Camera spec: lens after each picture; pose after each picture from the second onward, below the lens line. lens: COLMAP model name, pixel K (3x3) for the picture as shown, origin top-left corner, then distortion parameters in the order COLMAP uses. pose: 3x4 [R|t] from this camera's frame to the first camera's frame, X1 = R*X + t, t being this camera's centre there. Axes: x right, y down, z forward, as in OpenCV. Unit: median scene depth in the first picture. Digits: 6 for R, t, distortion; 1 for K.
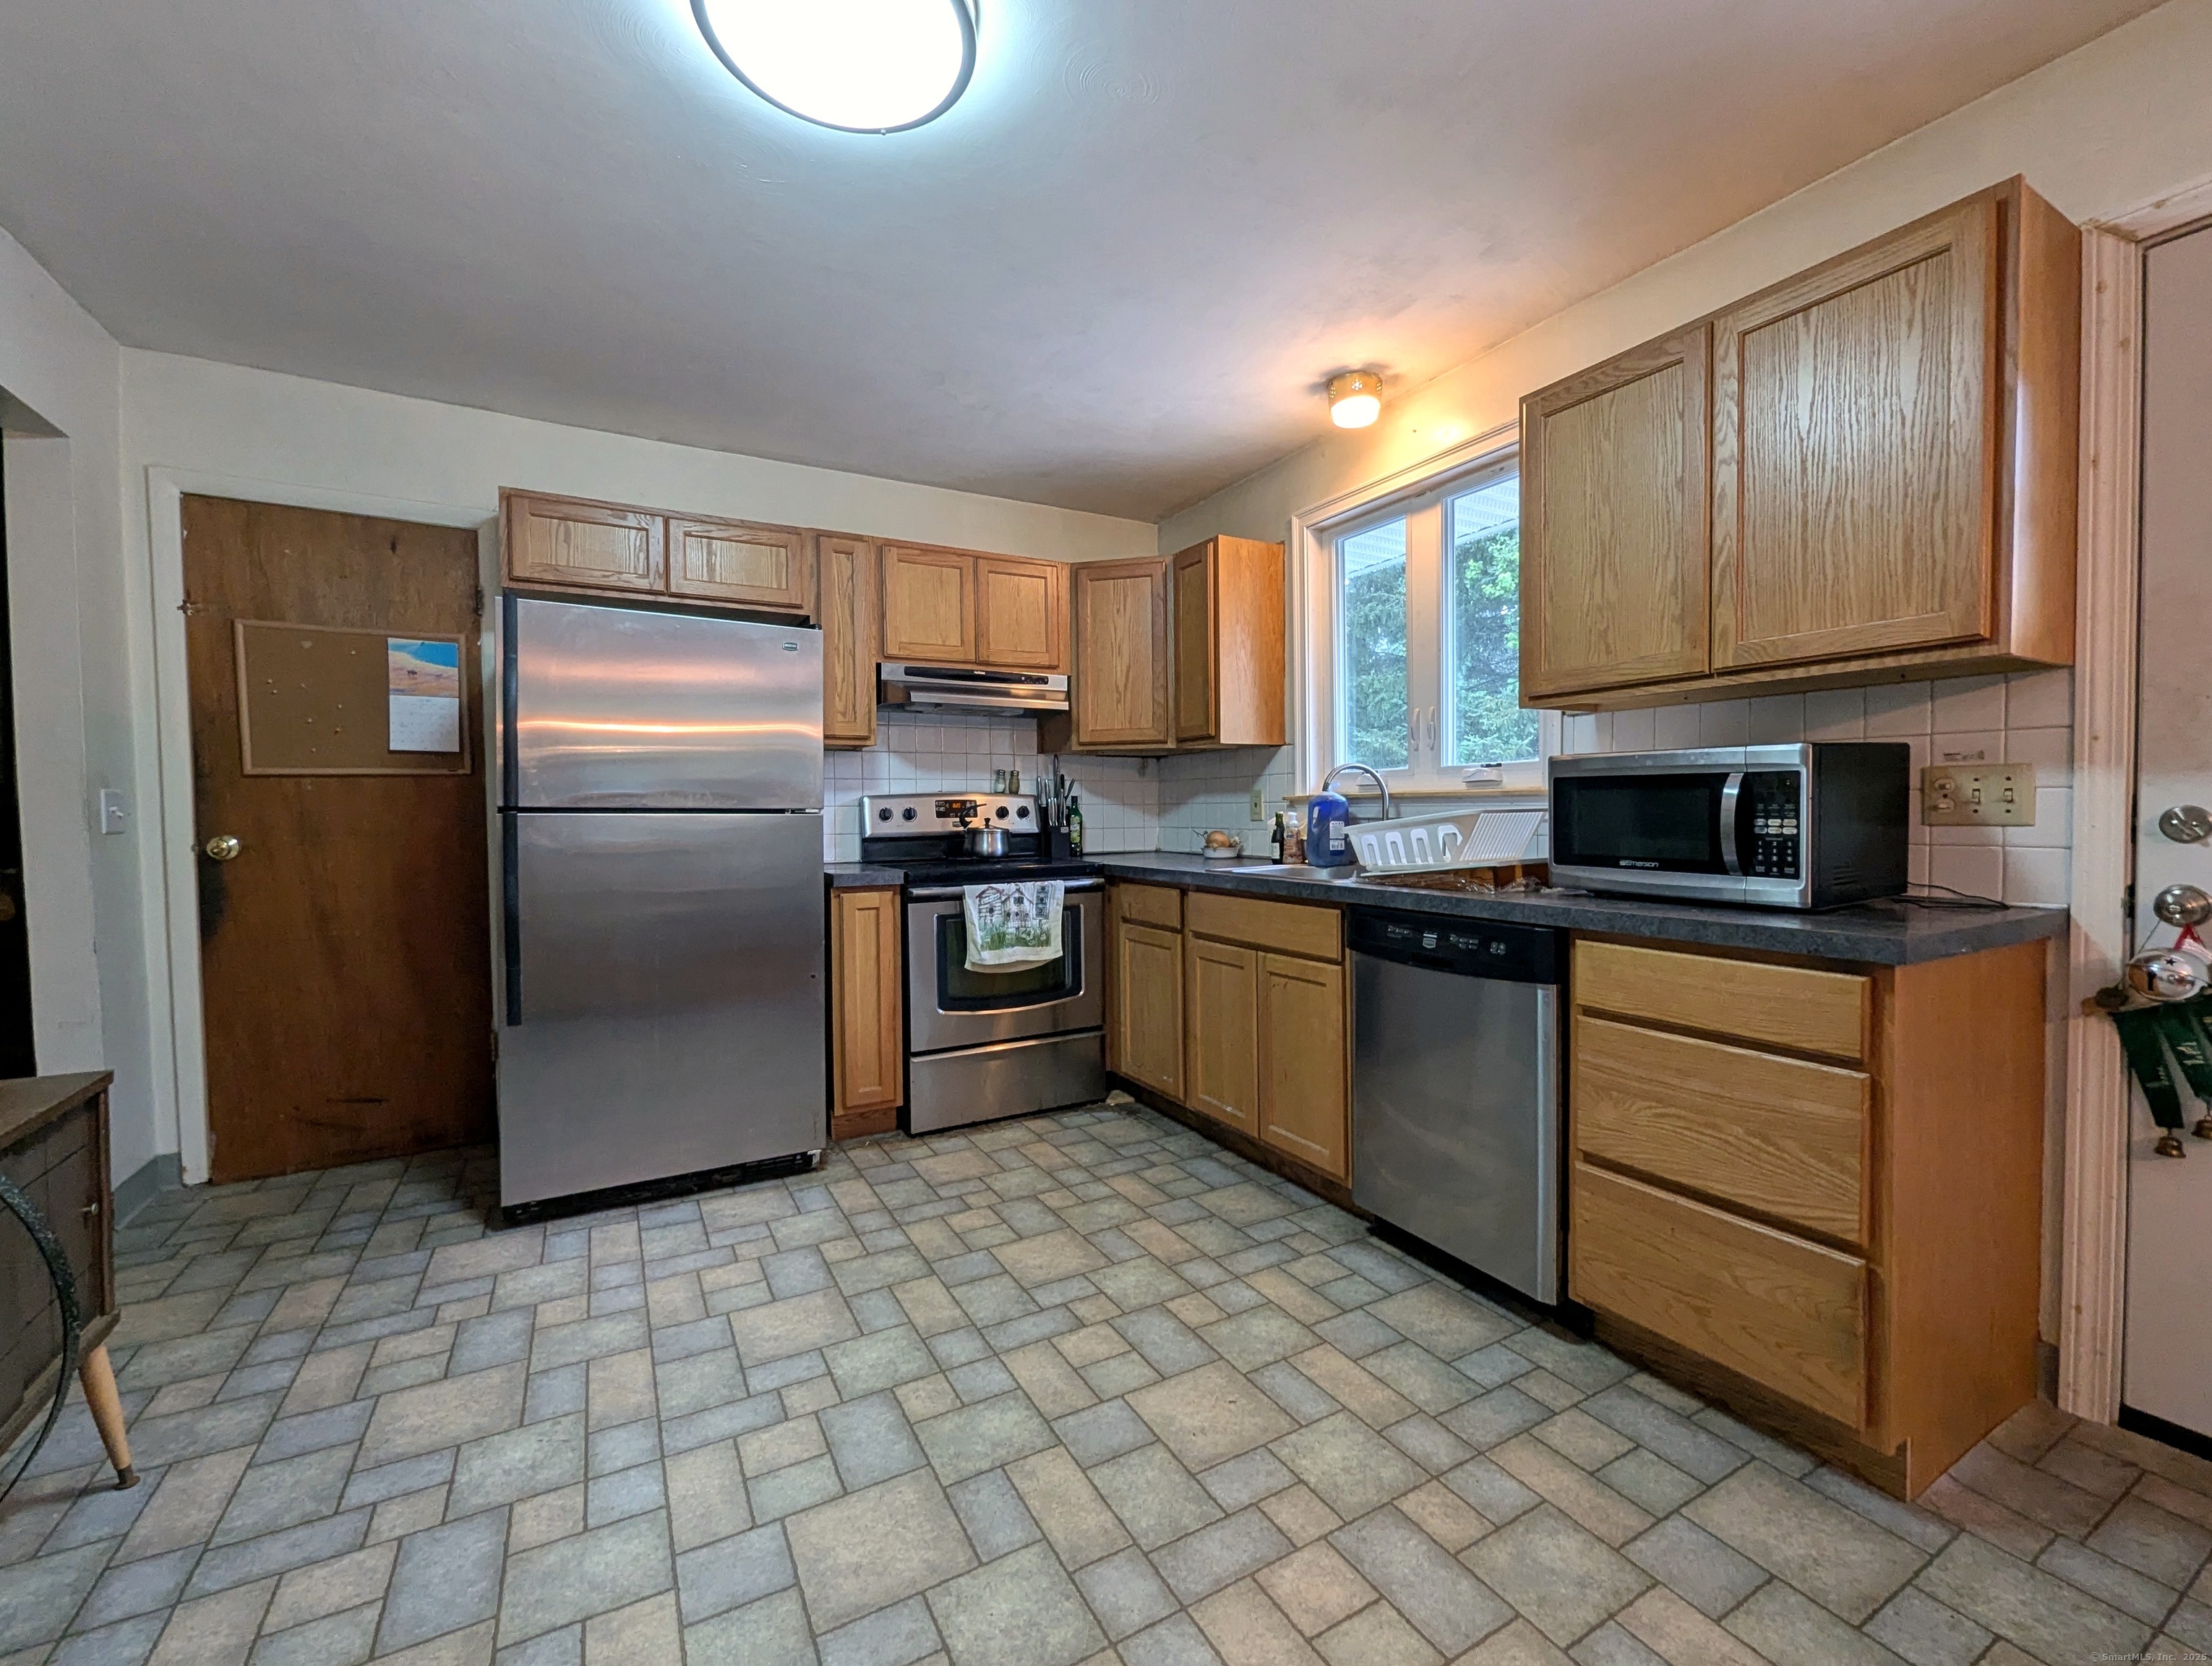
lens RADIAL K [[918.9, 0, 1110.5], [0, 918.9, 830.6], [0, 0, 1]] dist [-0.003946, -0.000009]
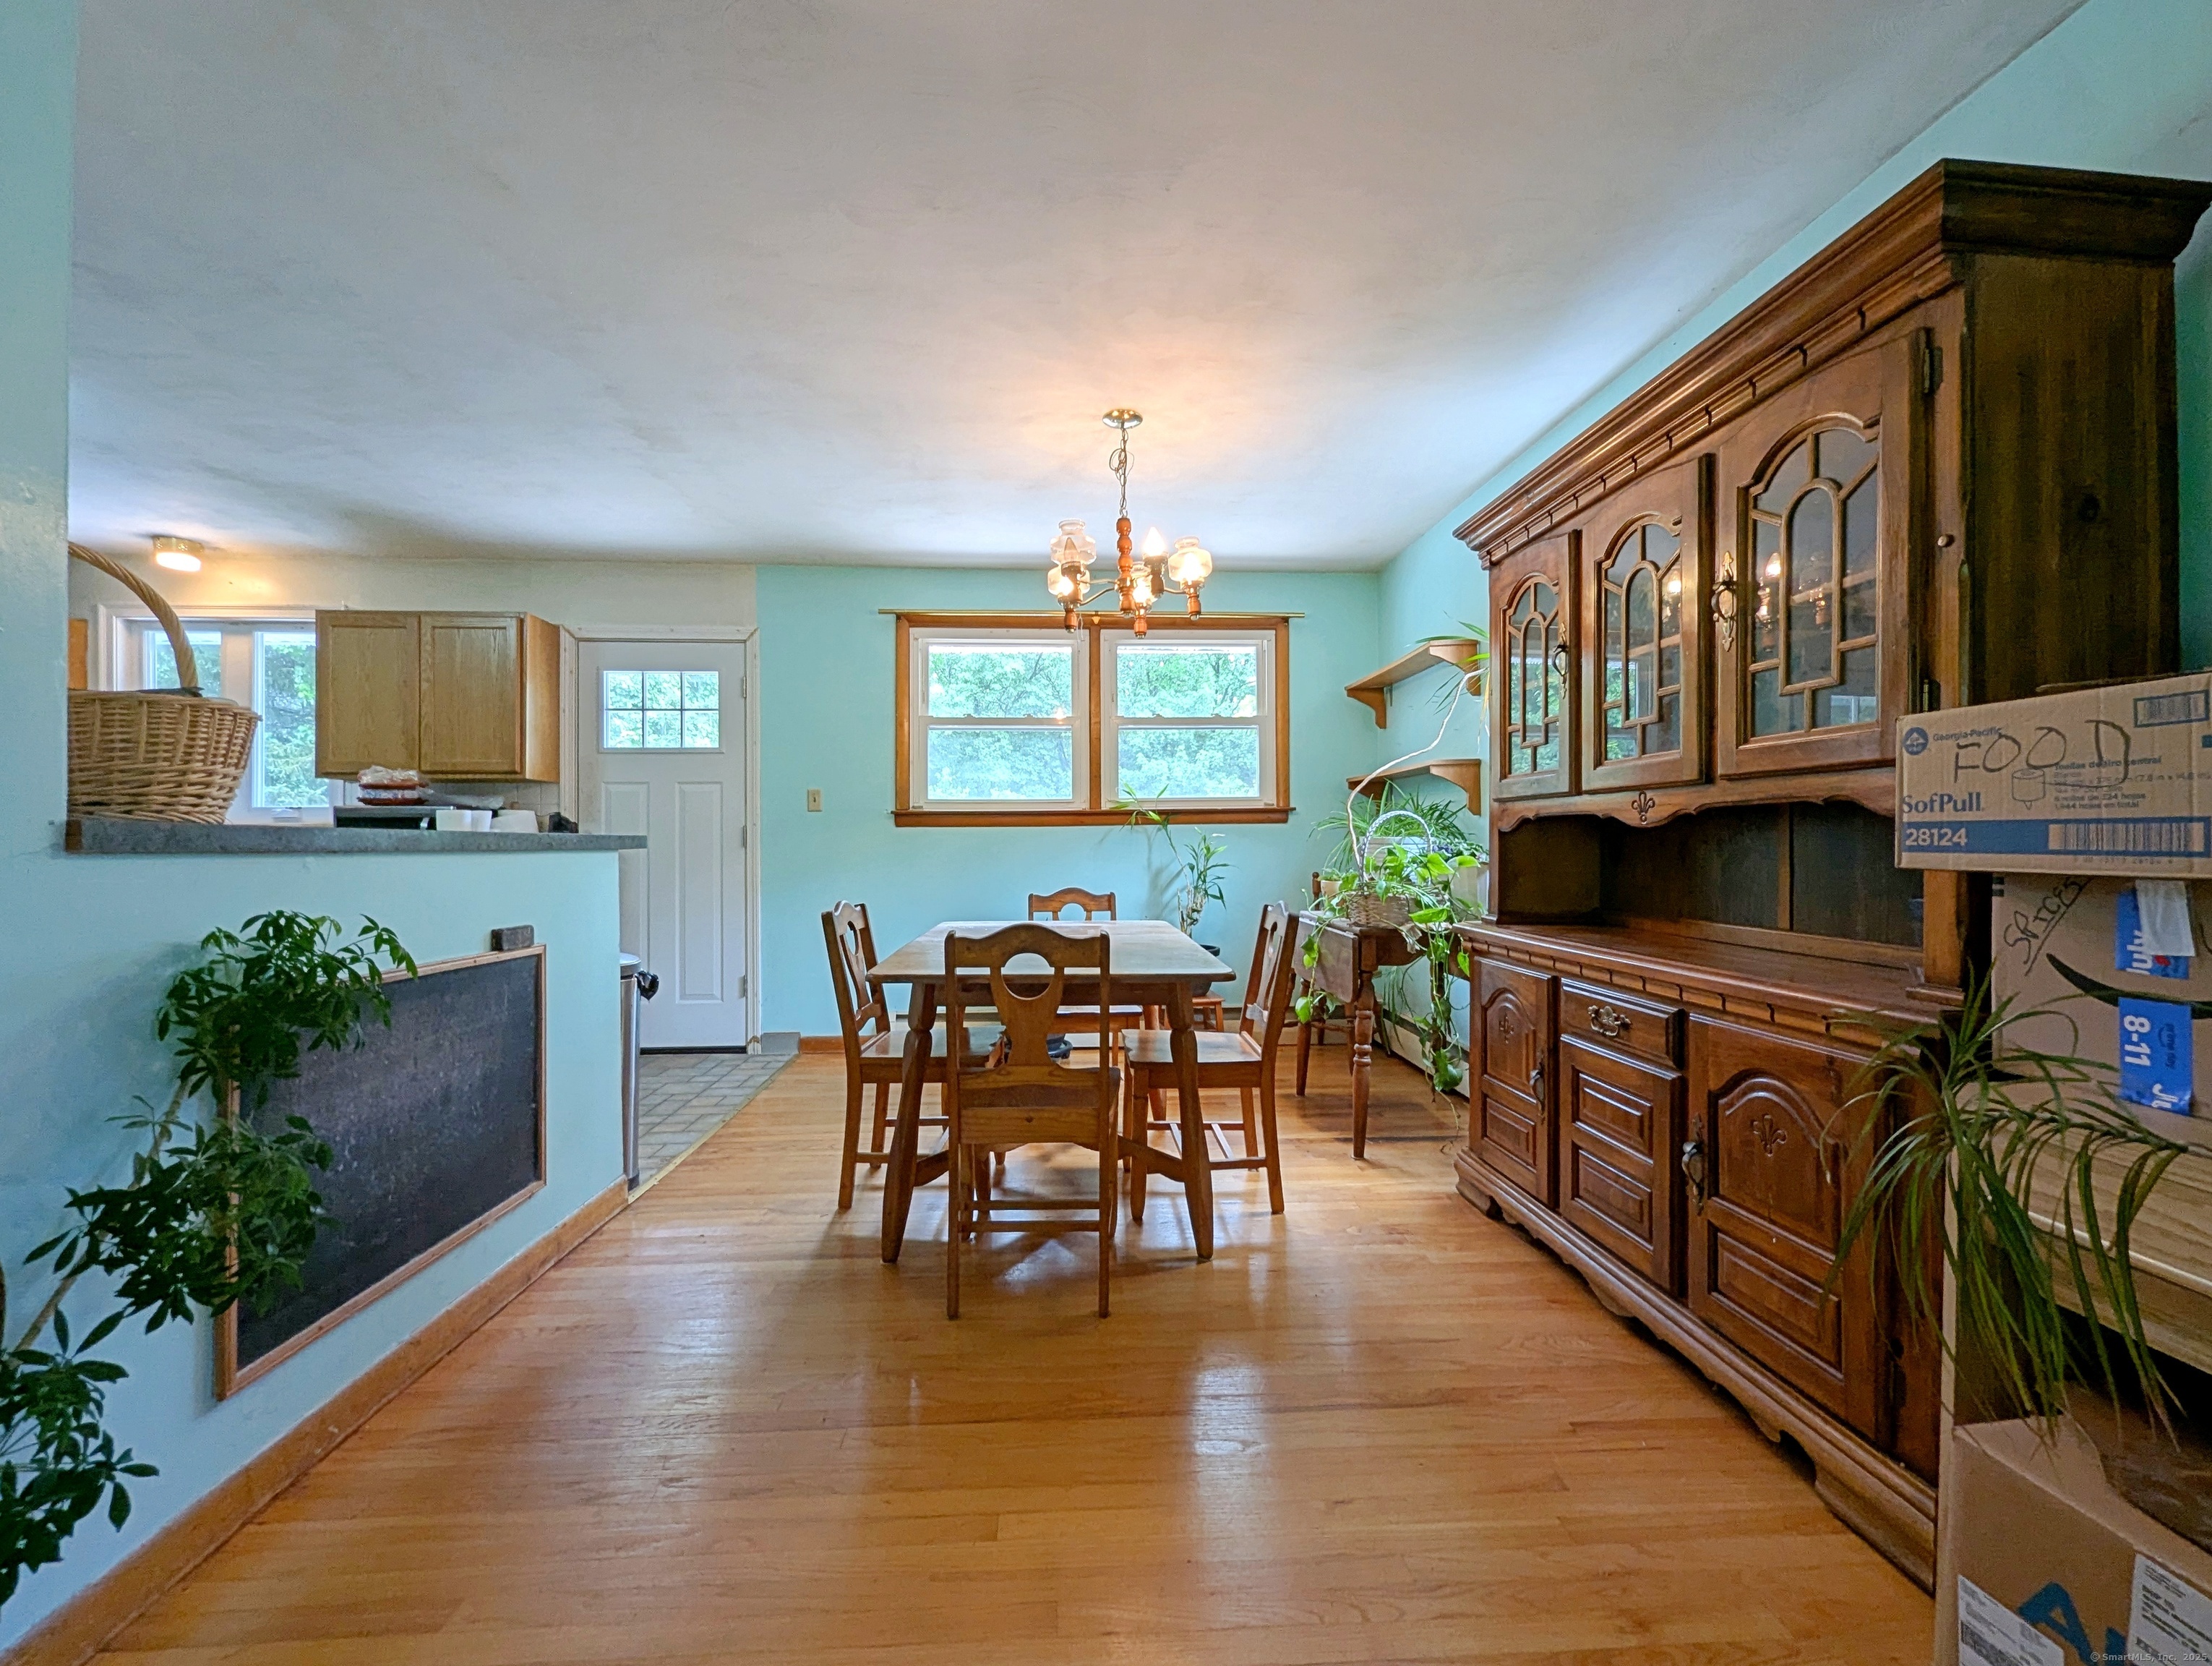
lens RADIAL K [[918.9, 0, 1100.6], [0, 918.9, 846.1], [0, 0, 1]] dist [-0.003946, -0.000009]
pose [[0.422105, 0.008948, 0.906503, -0.495280], [0.024391, 0.999477, -0.021223, 0.070447], [-0.906219, 0.031069, 0.421666, -1.066822]]
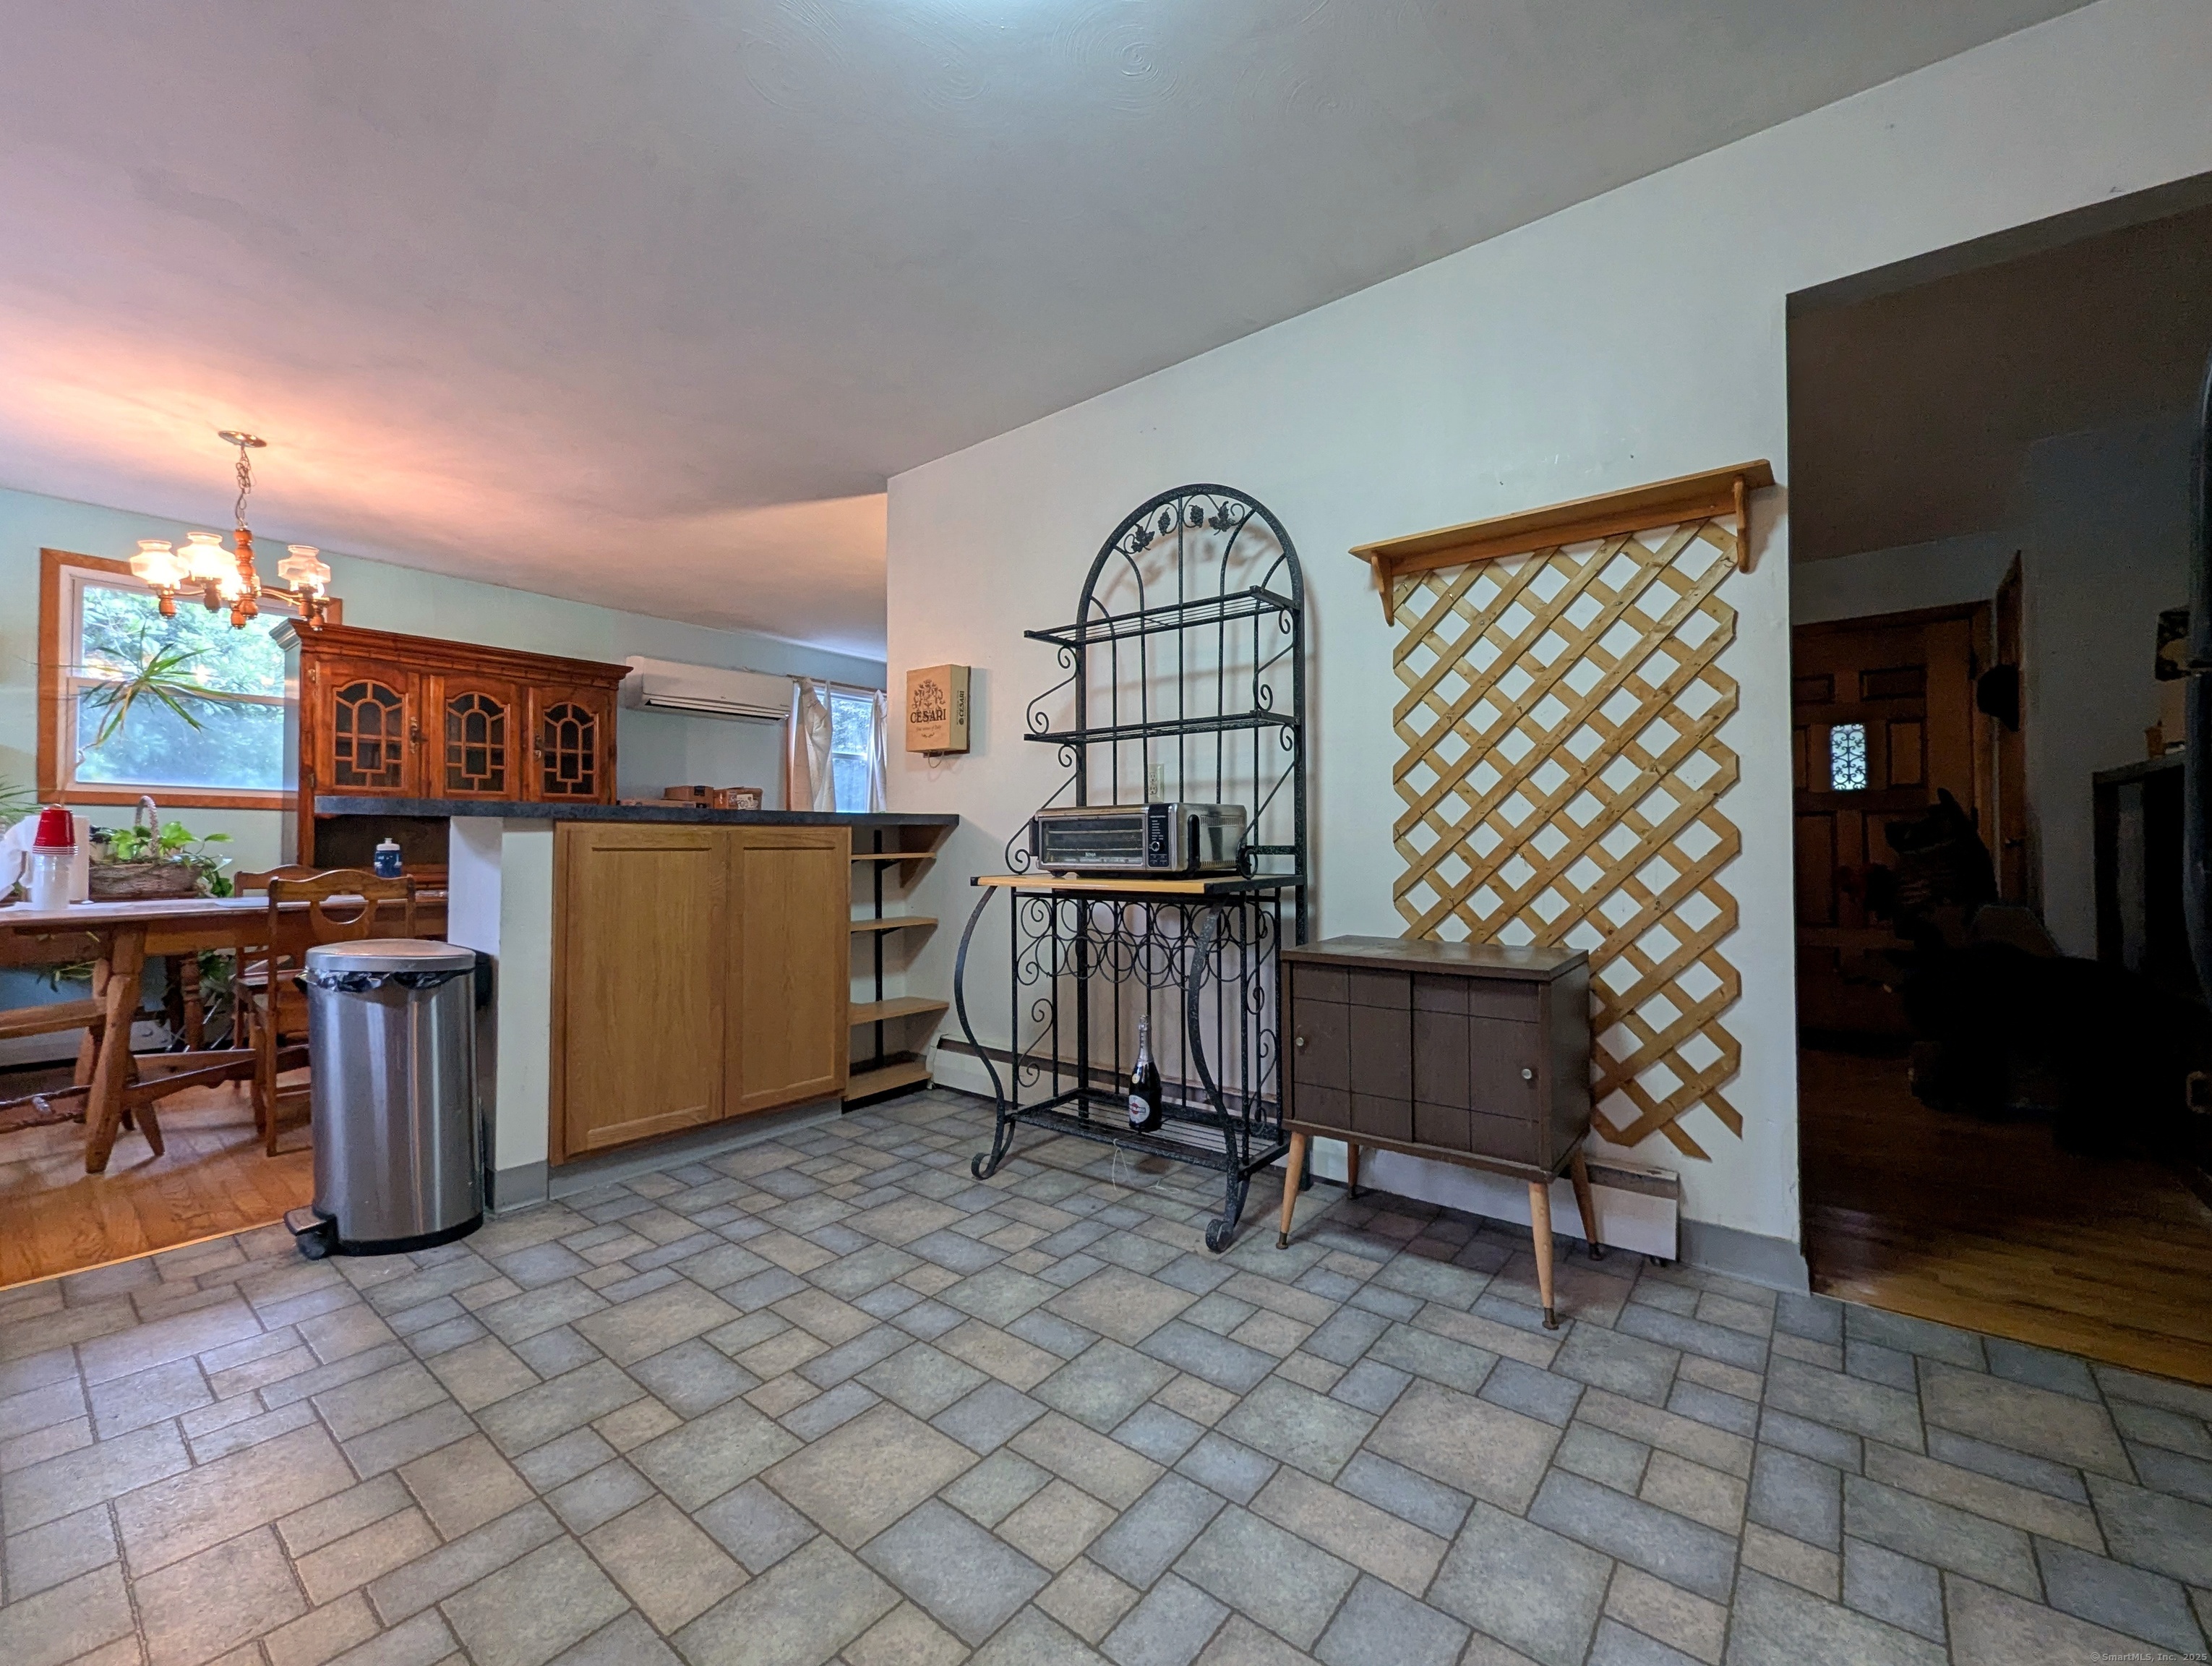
lens RADIAL K [[925.3, 0, 1111.3], [0, 925.3, 825.2], [0, 0, 1]] dist [0.000187, 0.000133]
pose [[-0.926461, 0.004852, -0.376359, -0.067058], [0.001093, 0.999947, 0.010201, 0.037111], [0.376389, 0.009039, -0.926418, 1.138199]]
